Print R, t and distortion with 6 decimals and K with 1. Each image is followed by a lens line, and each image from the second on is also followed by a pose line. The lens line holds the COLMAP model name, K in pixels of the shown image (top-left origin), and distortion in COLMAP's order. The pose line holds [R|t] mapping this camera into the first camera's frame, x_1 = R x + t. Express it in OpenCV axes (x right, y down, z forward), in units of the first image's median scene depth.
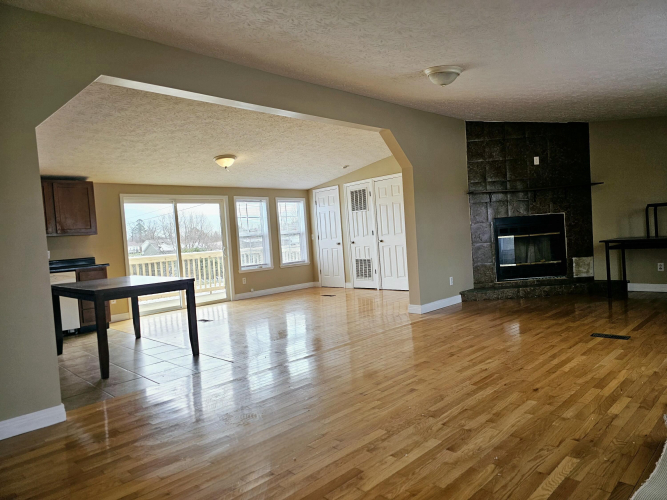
lens RADIAL K [[446.5, 0, 339.9], [0, 446.5, 250.9], [0, 0, 1]] dist [0.034824, -0.001714]
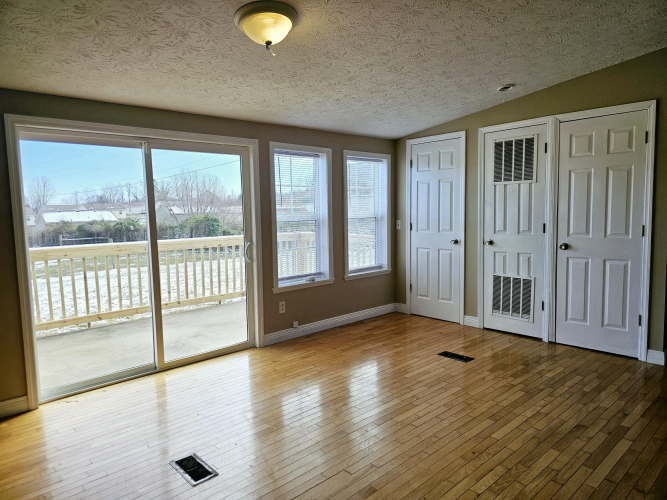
lens RADIAL K [[446.5, 0, 327.7], [0, 446.5, 251.1], [0, 0, 1]] dist [0.034824, -0.001714]
pose [[0.997383, 0.053304, -0.048848, -0.133840], [-0.049730, 0.996187, 0.071677, -0.037357], [0.052482, -0.069060, 0.996231, 0.469699]]
